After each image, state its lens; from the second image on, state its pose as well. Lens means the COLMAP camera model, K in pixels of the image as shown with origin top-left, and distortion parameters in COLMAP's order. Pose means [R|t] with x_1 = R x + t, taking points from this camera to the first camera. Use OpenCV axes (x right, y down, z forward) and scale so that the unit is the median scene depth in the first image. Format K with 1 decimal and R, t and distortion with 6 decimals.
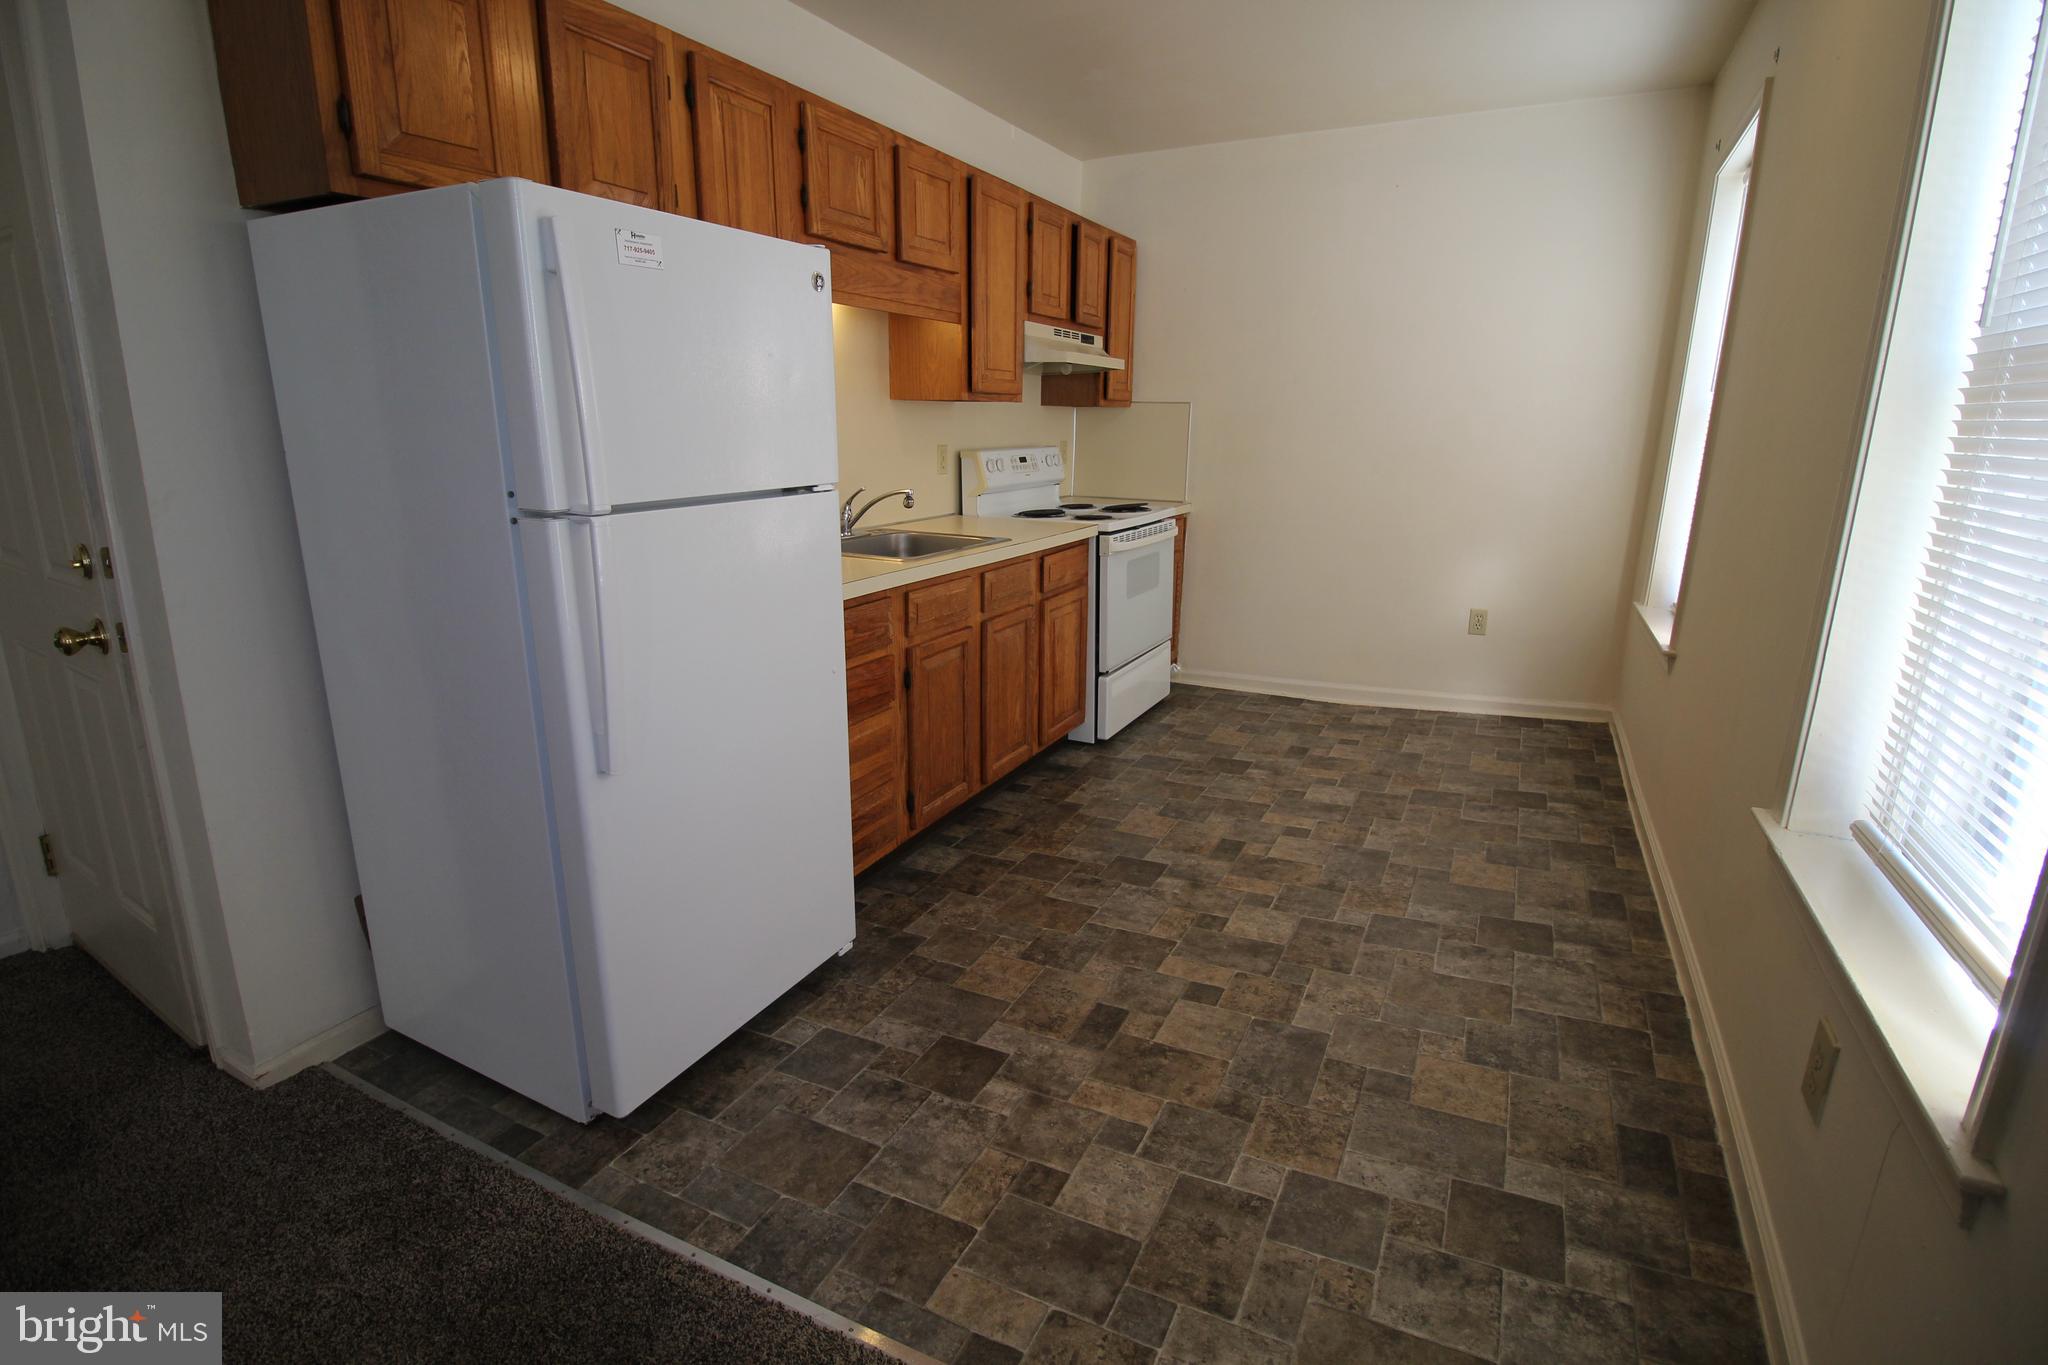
lens RADIAL K [[996.8, 0, 1024.0], [0, 996.8, 682.5], [0, 0, 1]] dist [0.024499, -0.024387]
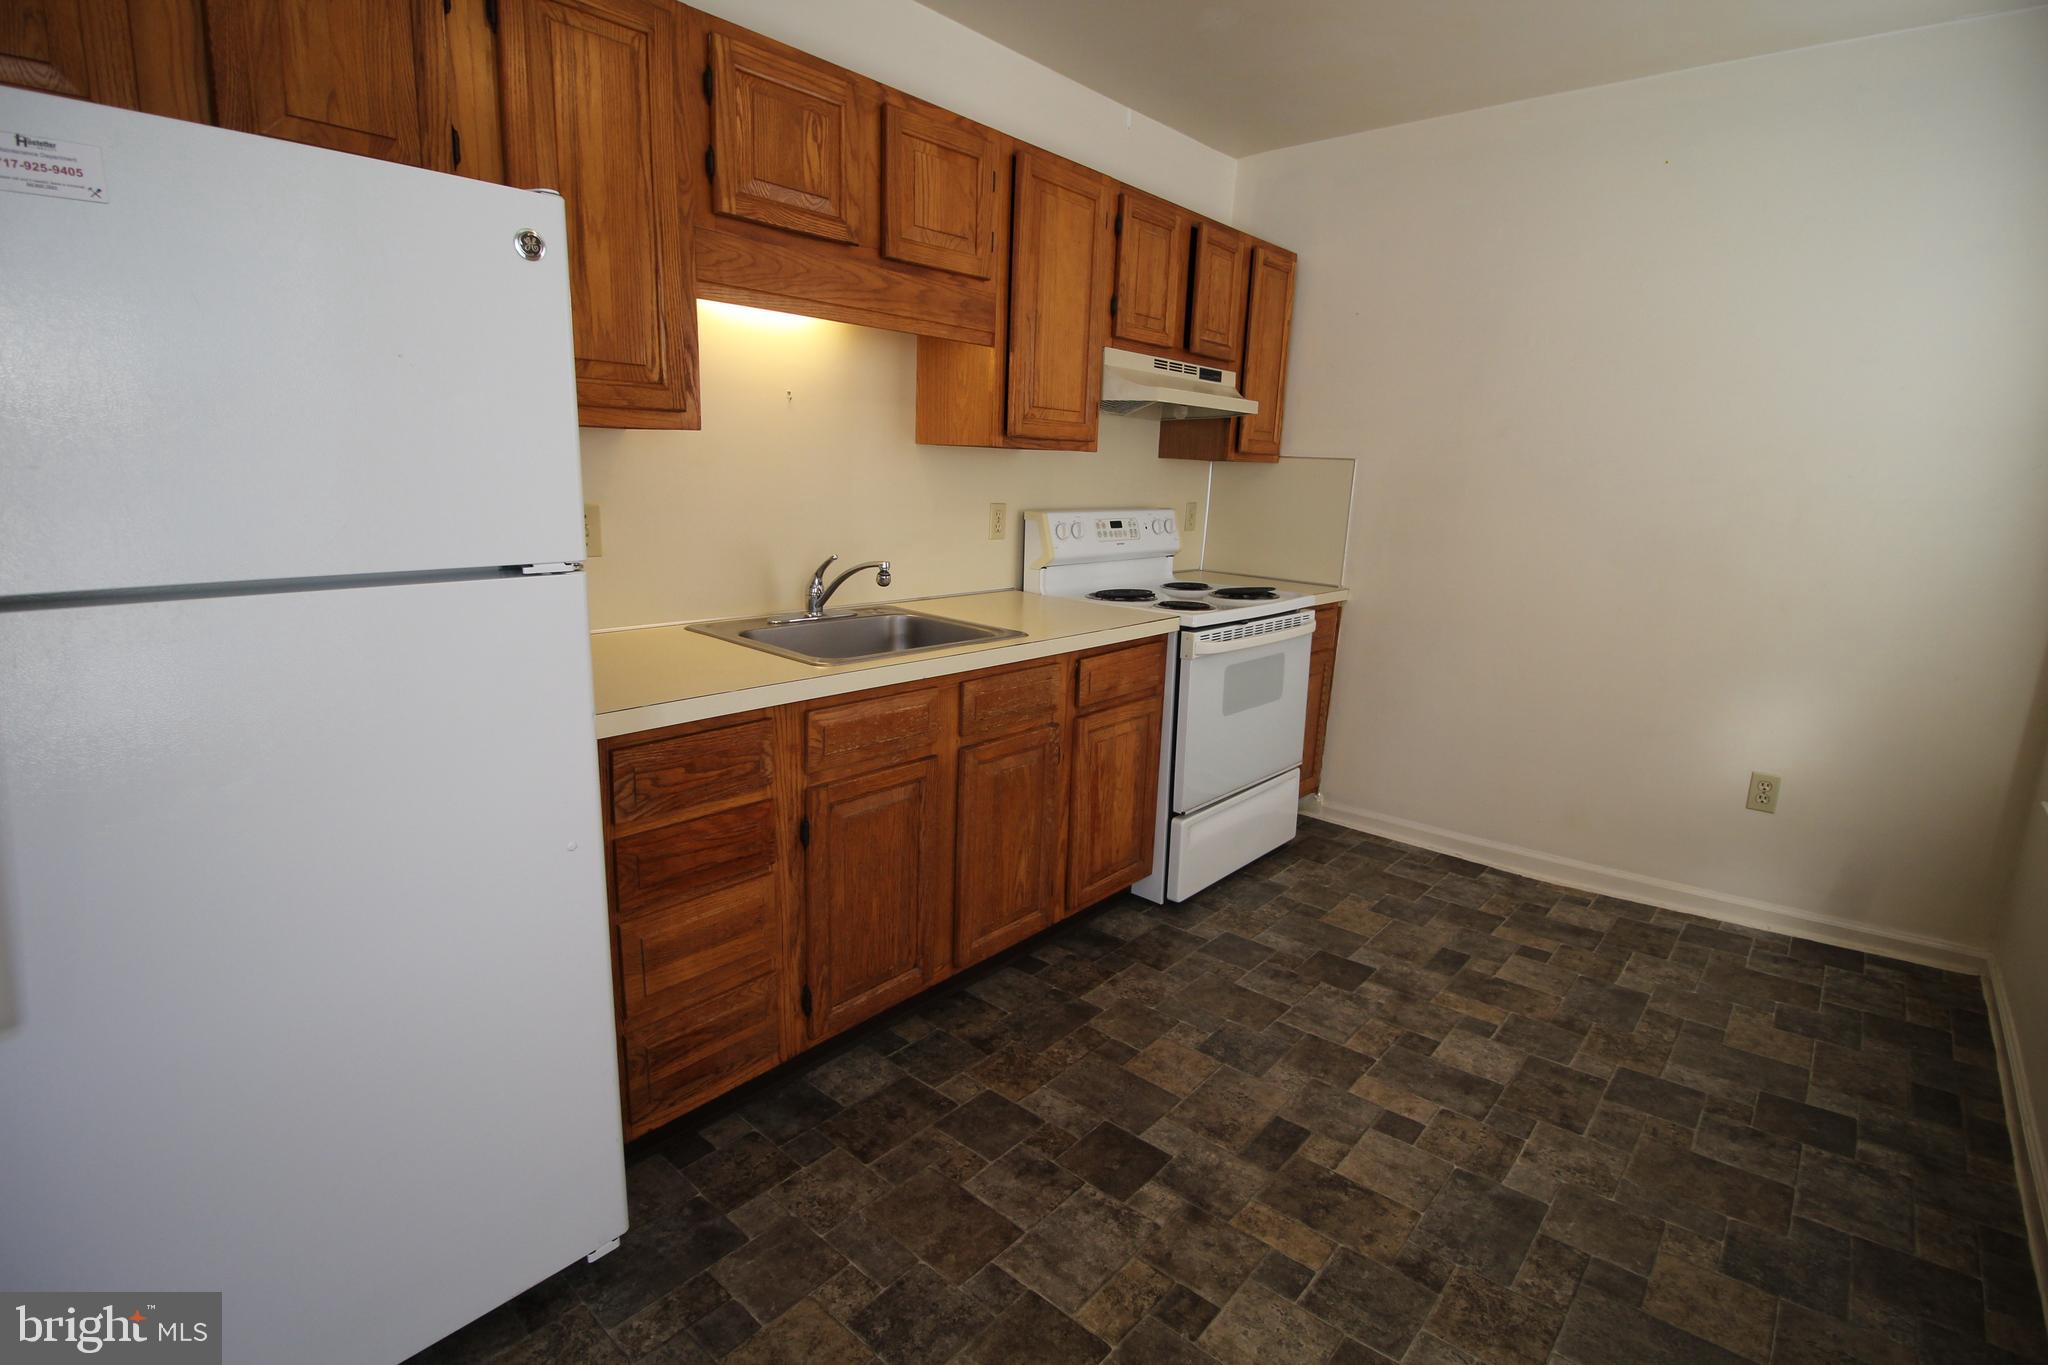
lens RADIAL K [[980.7, 0, 1025.3], [0, 980.7, 702.0], [0, 0, 1]] dist [-0.003081, -0.011856]
pose [[0.967814, 0.079850, -0.238665, 0.051188], [-0.087047, 0.996008, -0.019751, -0.025401], [0.236135, 0.039890, 0.970901, 0.096023]]
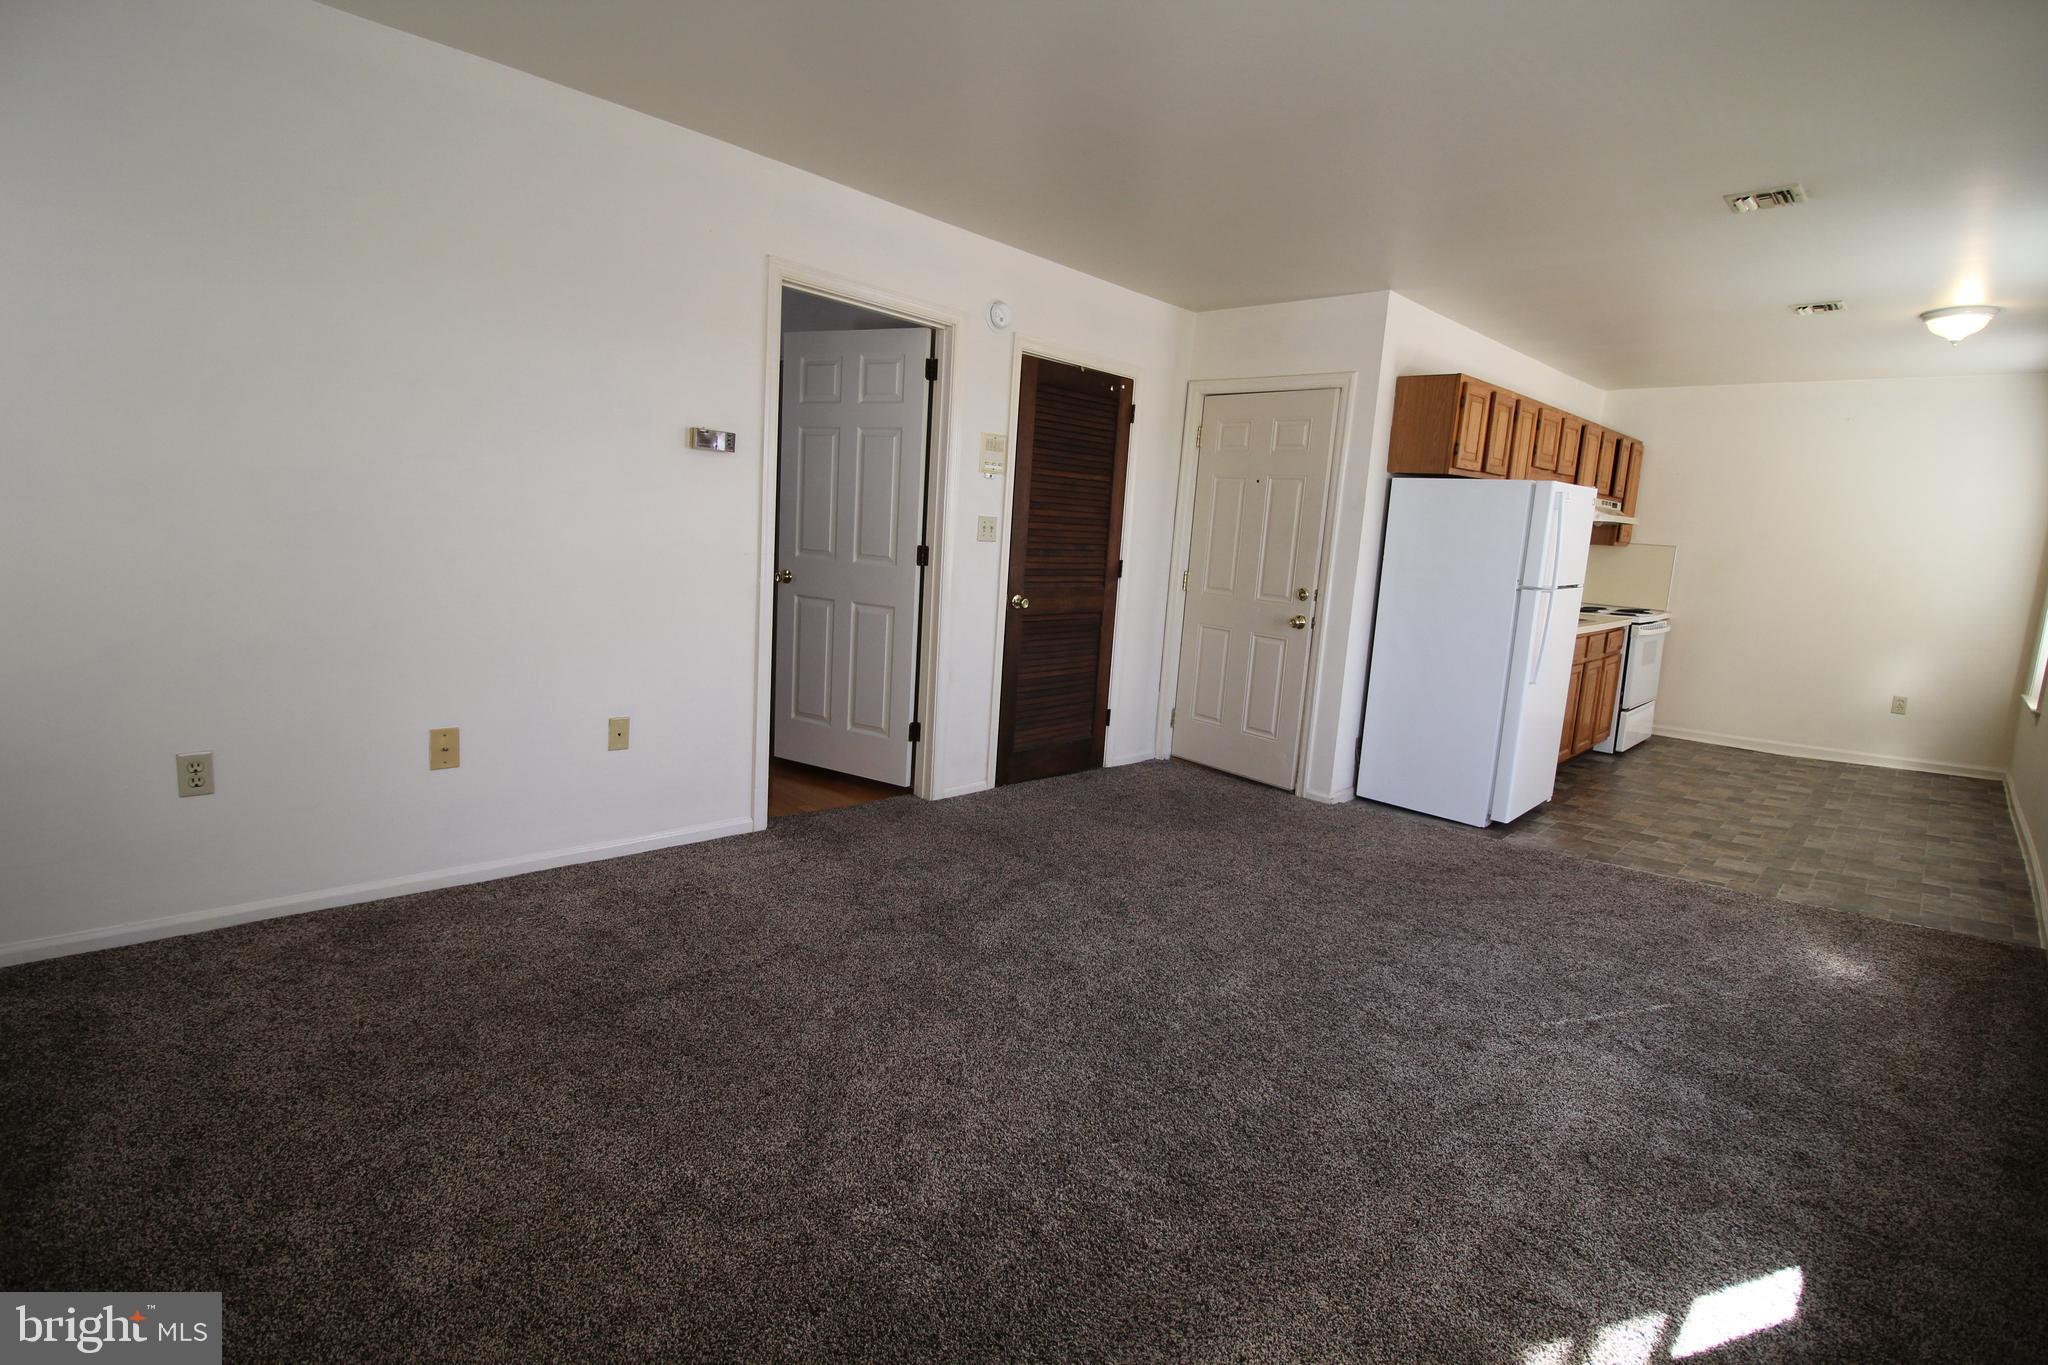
lens RADIAL K [[996.8, 0, 1024.0], [0, 996.8, 682.5], [0, 0, 1]] dist [0.024499, -0.024387]
pose [[0.957868, 0.088017, -0.273390, -0.153719], [-0.116288, 0.989224, -0.088959, 0.076393], [0.262614, 0.117003, 0.957781, -0.303829]]
